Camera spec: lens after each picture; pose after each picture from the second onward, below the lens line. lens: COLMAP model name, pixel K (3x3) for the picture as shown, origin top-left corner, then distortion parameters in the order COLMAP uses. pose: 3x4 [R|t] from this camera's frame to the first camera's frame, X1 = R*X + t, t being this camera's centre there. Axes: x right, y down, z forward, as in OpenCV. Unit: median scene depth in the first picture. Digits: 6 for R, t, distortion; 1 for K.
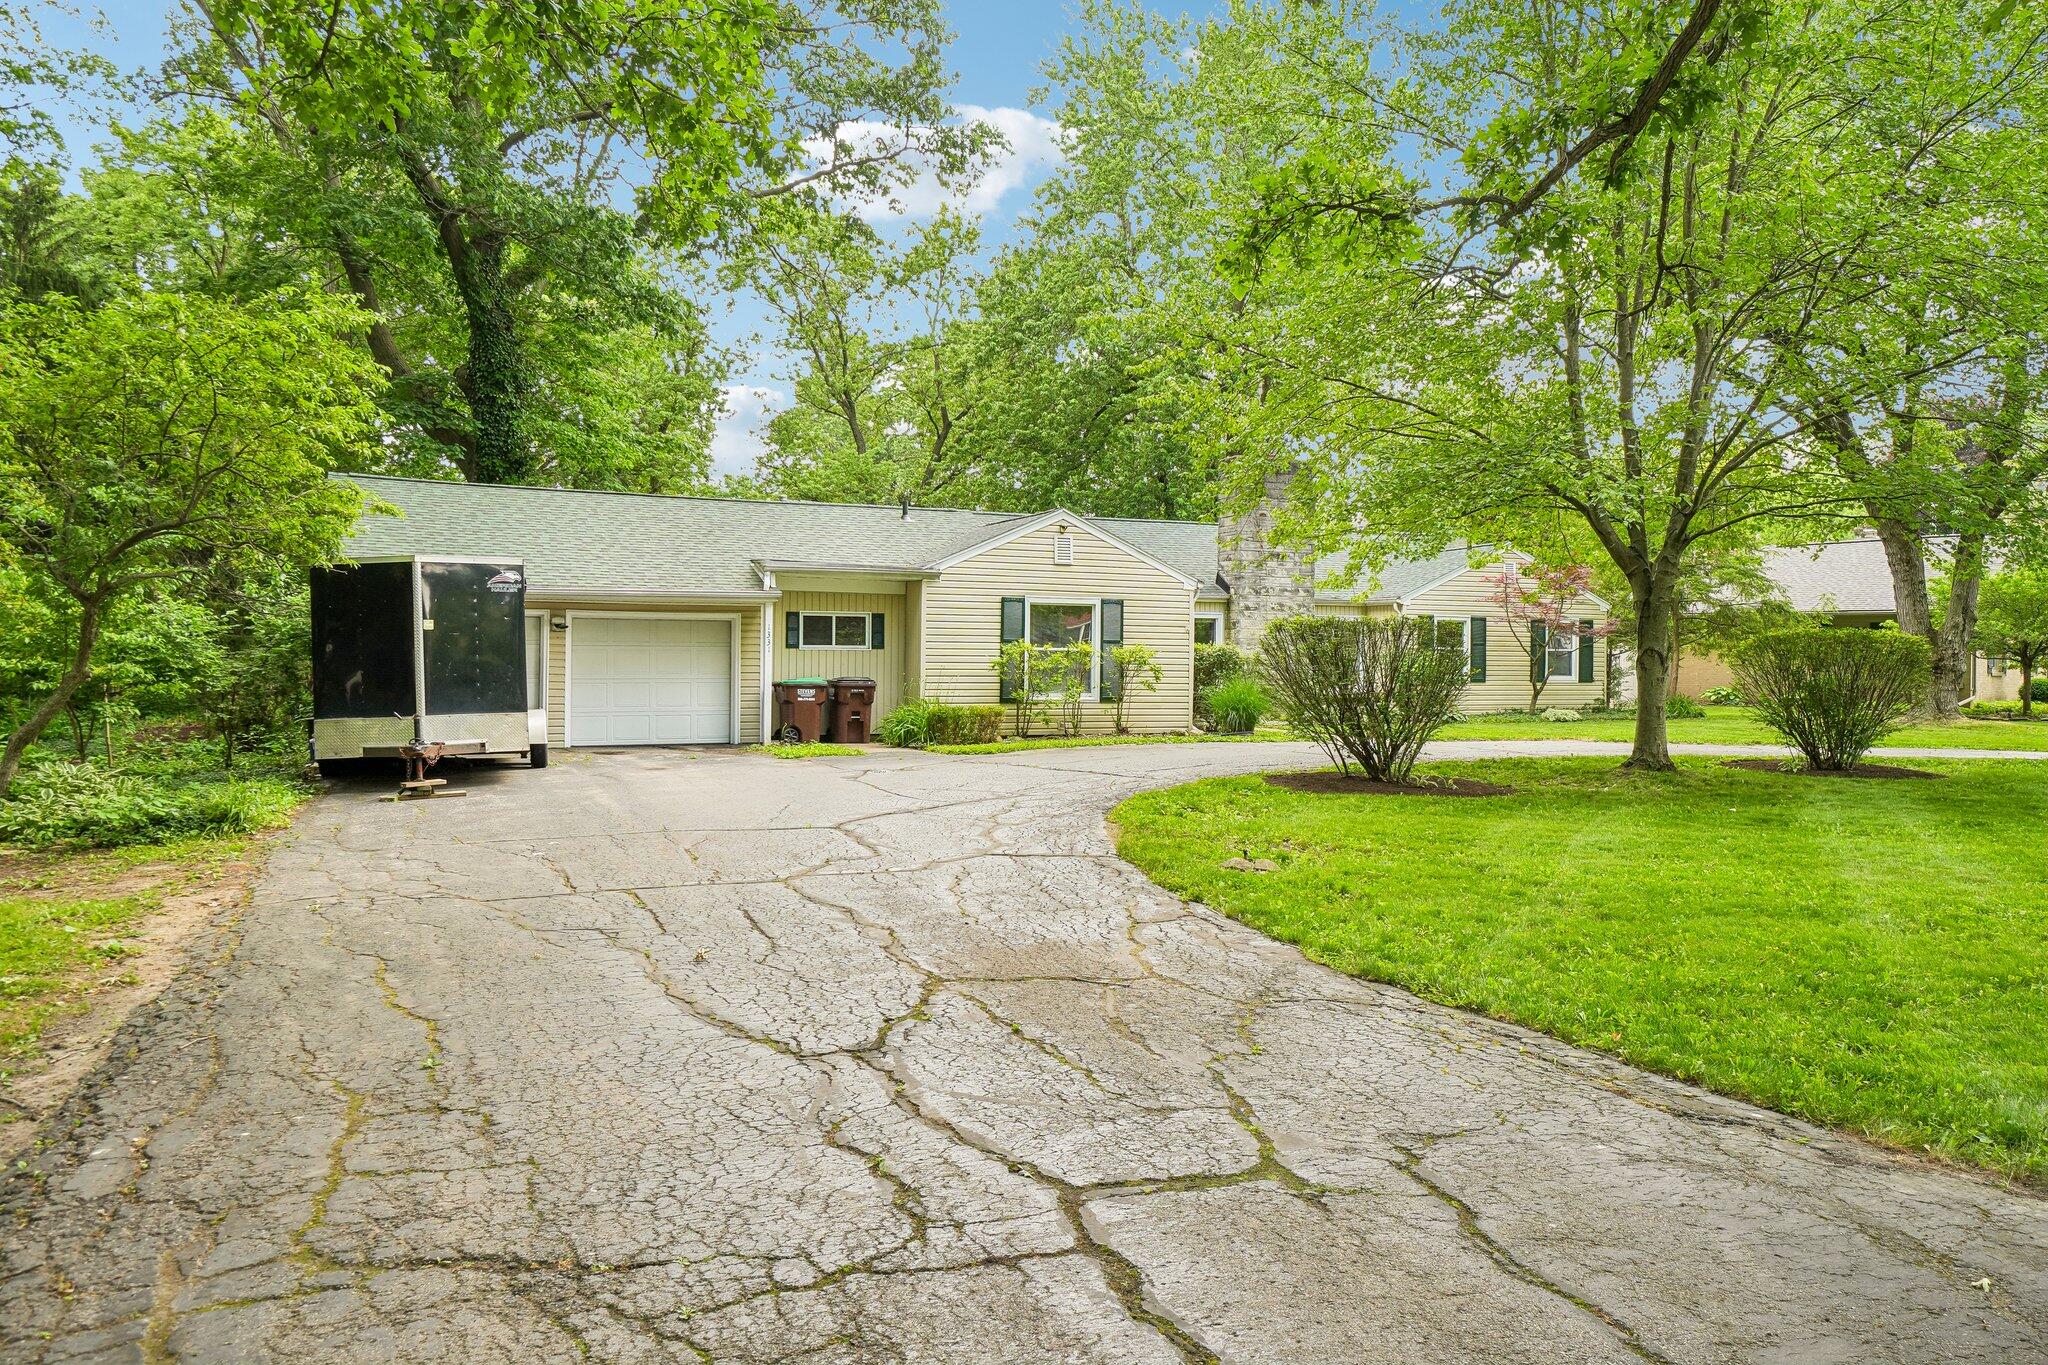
lens RADIAL K [[1487.6, 0, 1025.7], [0, 1487.6, 681.3], [0, 0, 1]] dist [-0.001528, -0.000119]
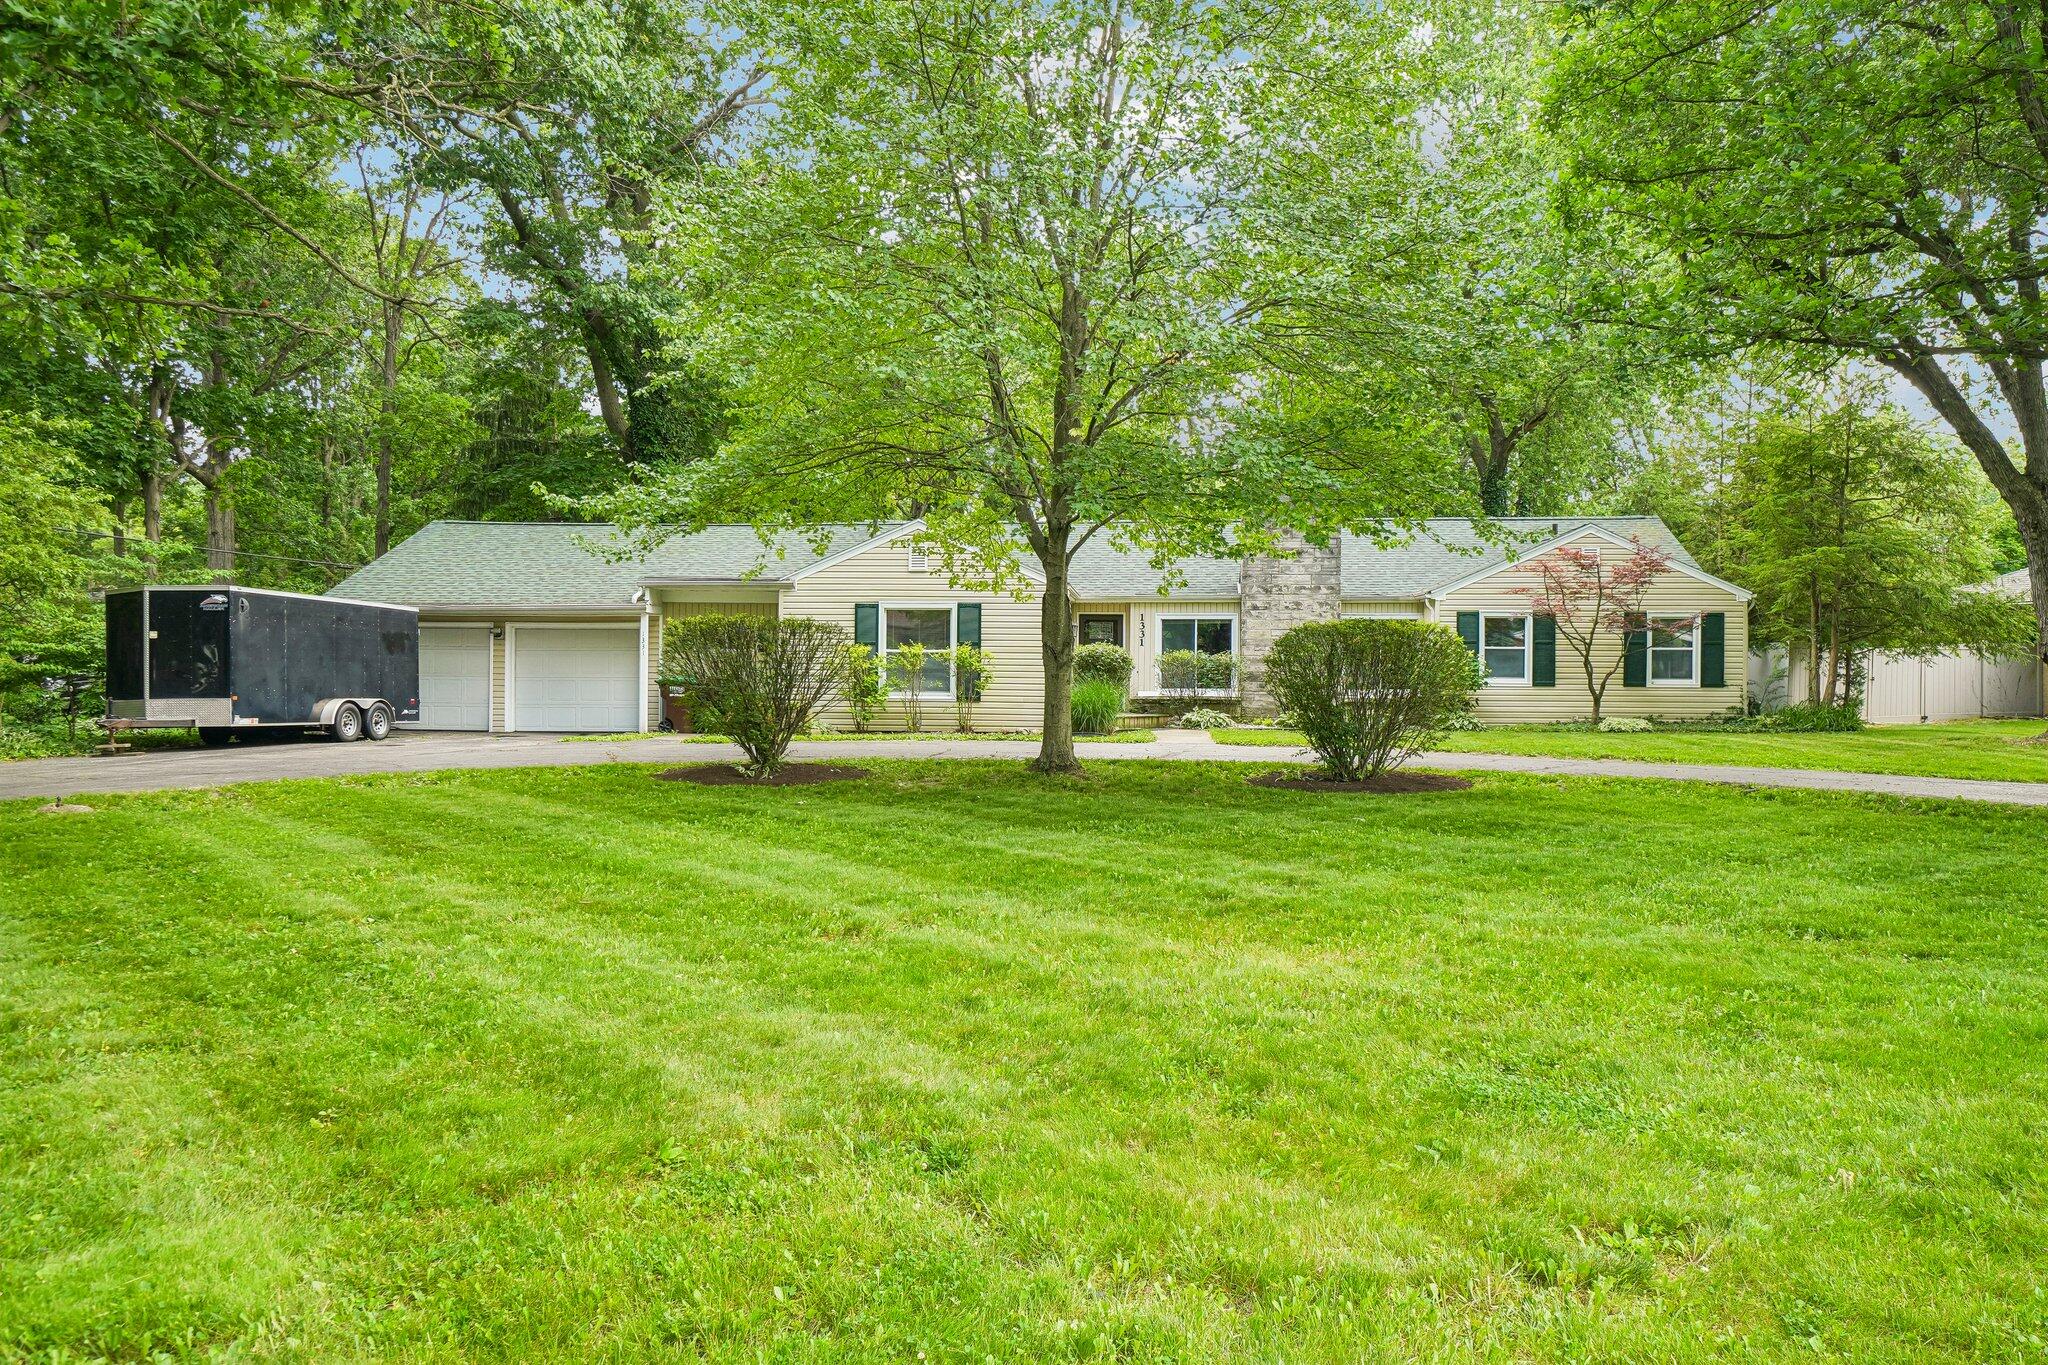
lens RADIAL K [[1487.6, 0, 1027.1], [0, 1487.6, 681.2], [0, 0, 1]] dist [-0.001528, -0.000119]
pose [[0.870115, 0.002920, -0.492840, 0.617863], [-0.005874, 0.999973, -0.004445, 0.004321], [0.492814, 0.006763, 0.870108, 0.111874]]
